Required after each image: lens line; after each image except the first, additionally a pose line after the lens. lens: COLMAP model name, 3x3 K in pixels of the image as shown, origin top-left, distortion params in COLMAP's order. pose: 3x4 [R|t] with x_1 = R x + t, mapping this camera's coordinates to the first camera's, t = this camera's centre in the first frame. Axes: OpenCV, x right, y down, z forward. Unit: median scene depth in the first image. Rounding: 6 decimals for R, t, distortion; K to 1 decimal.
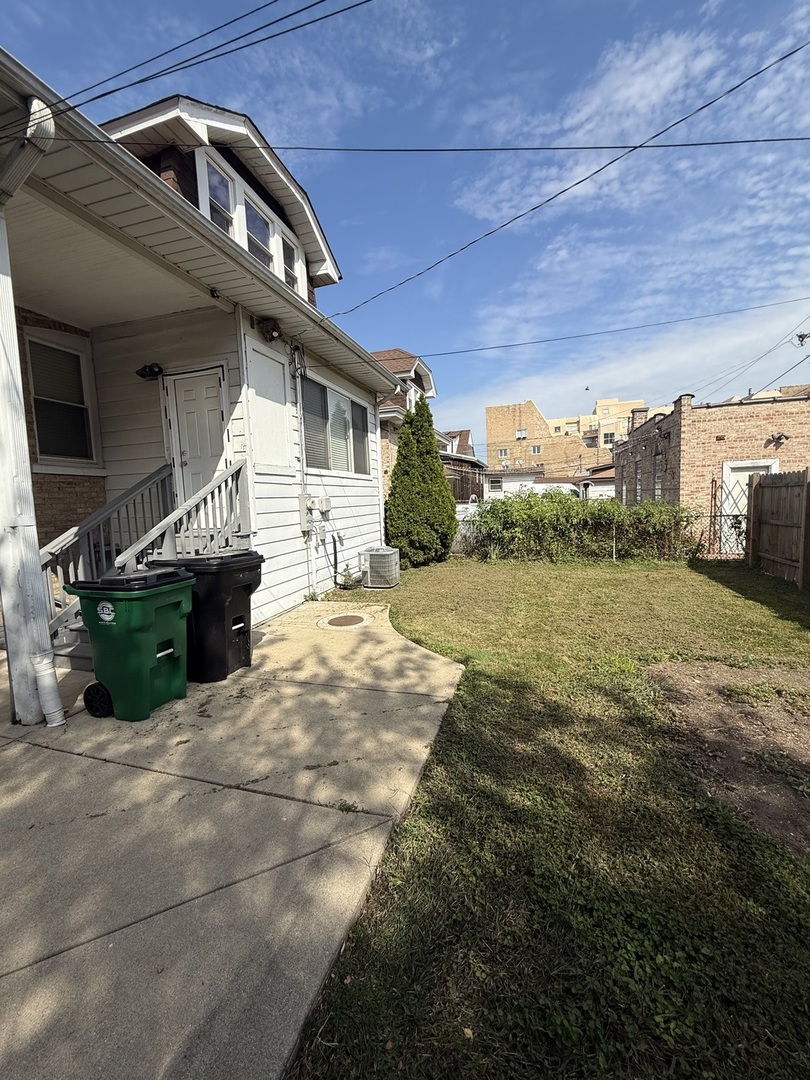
lens RADIAL K [[429.7, 0, 405.0], [0, 429.7, 540.0], [0, 0, 1]] dist [0.000723, 0.000078]
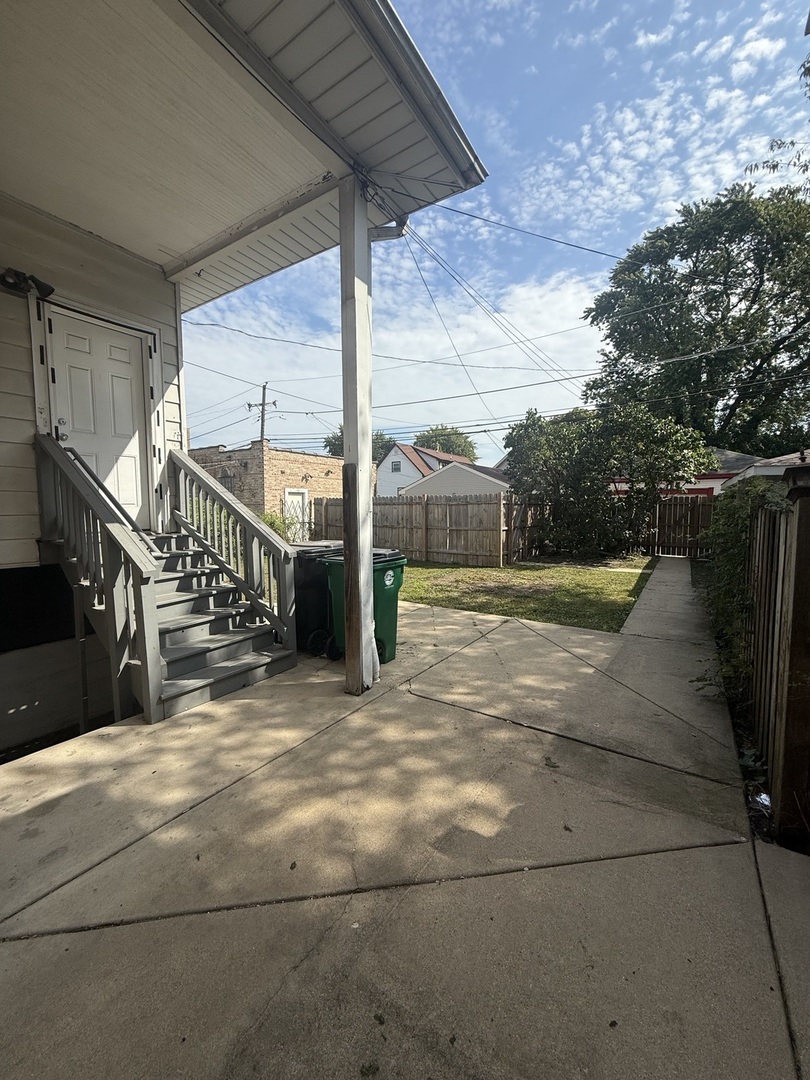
lens RADIAL K [[429.7, 0, 405.0], [0, 429.7, 540.0], [0, 0, 1]] dist [0.000723, 0.000078]
pose [[0.282052, -0.038365, 0.958632, -1.659758], [0.079734, 0.996681, 0.016428, 0.027872], [-0.956080, 0.071802, 0.284175, 0.486272]]
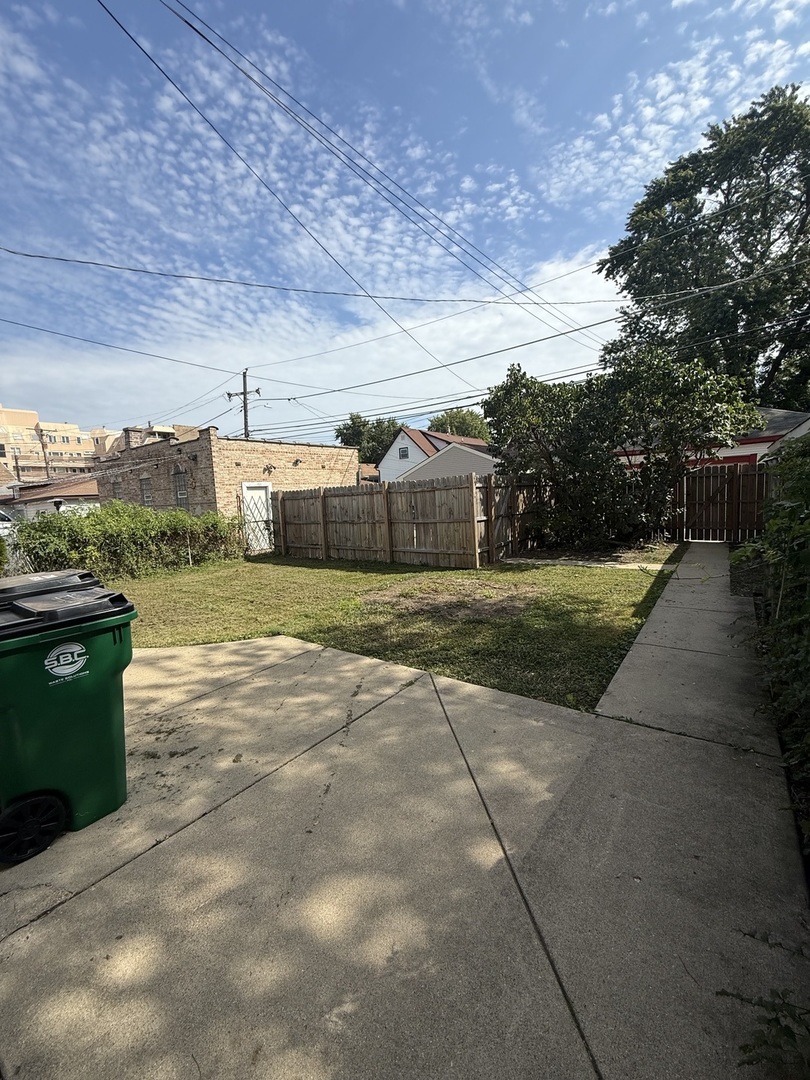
lens RADIAL K [[429.7, 0, 405.0], [0, 429.7, 540.0], [0, 0, 1]] dist [0.000723, 0.000078]
pose [[0.339125, -0.078875, 0.937429, -0.950921], [0.127902, 0.991092, 0.037120, 0.026823], [-0.932006, 0.107310, 0.346192, 0.253456]]
